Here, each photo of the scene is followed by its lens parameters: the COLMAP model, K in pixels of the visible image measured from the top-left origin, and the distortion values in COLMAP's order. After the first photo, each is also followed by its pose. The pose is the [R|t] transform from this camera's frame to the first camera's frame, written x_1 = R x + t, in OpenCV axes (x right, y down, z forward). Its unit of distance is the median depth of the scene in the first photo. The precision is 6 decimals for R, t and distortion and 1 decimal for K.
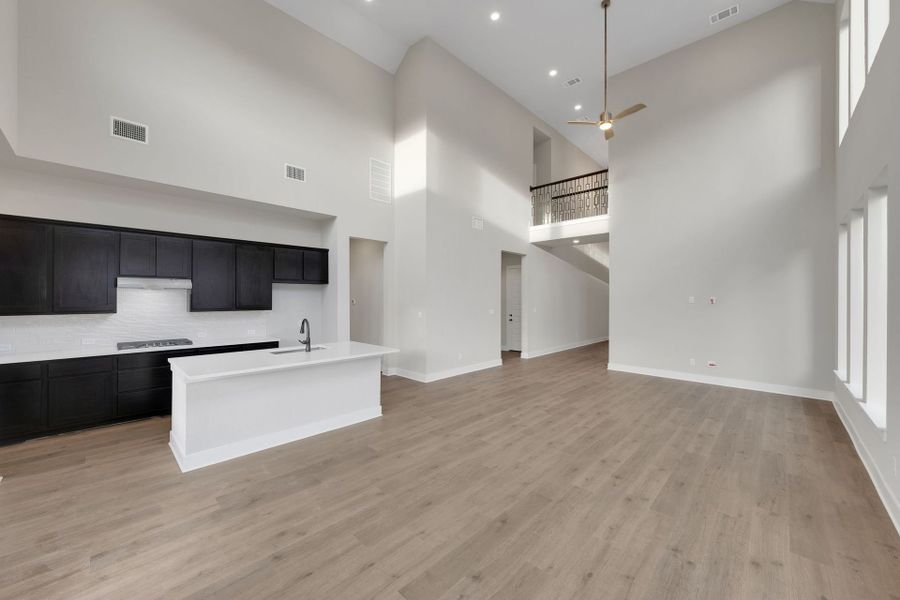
lens RADIAL K [[347.6, 0, 450.0], [0, 347.6, 300.0], [0, 0, 1]] dist [-0.001101, -0.000007]
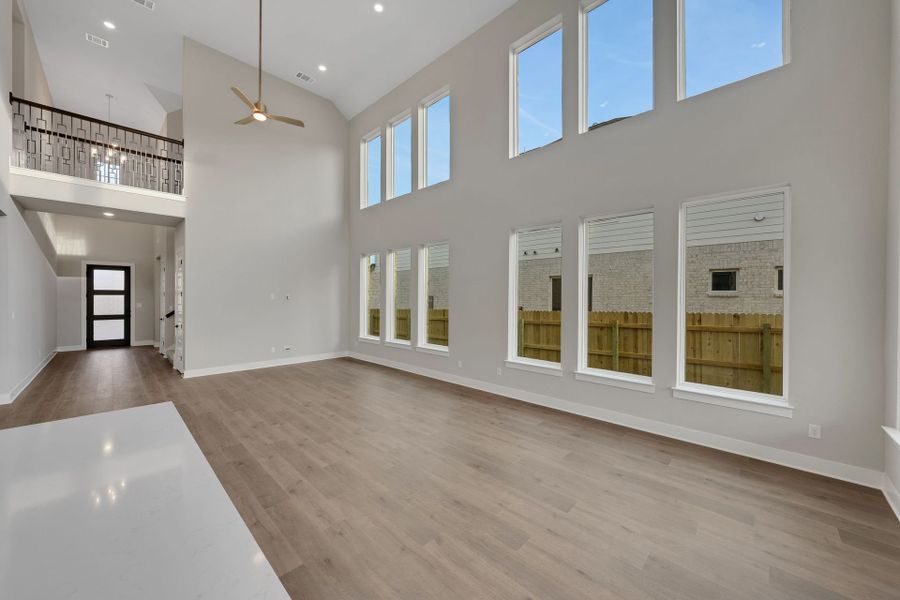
lens RADIAL K [[324.4, 0, 450.0], [0, 324.4, 300.0], [0, 0, 1]] dist [-0.000815, -0.000006]
pose [[0.004090, -0.011121, 0.999930, -0.542845], [-0.002152, 0.999936, 0.011130, -0.004559], [-0.999989, -0.002197, 0.004066, 0.557948]]
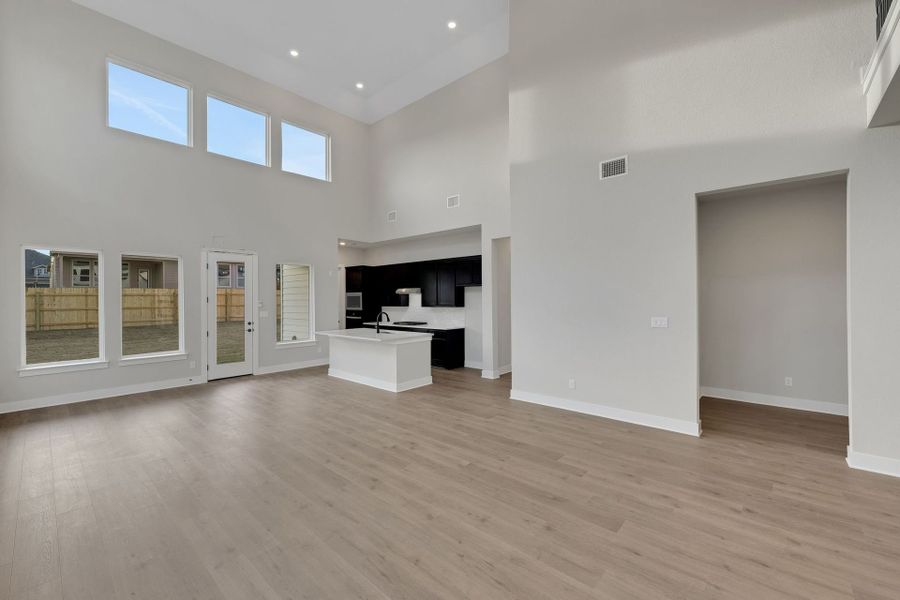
lens RADIAL K [[371.2, 0, 450.0], [0, 371.2, 300.0], [0, 0, 1]] dist [-0.000389, 0.000061]
pose [[0.029252, 0.001271, -0.999571, 1.096204], [0.003401, 0.999993, 0.001372, -0.000545], [0.999566, -0.003440, 0.029247, 1.108537]]
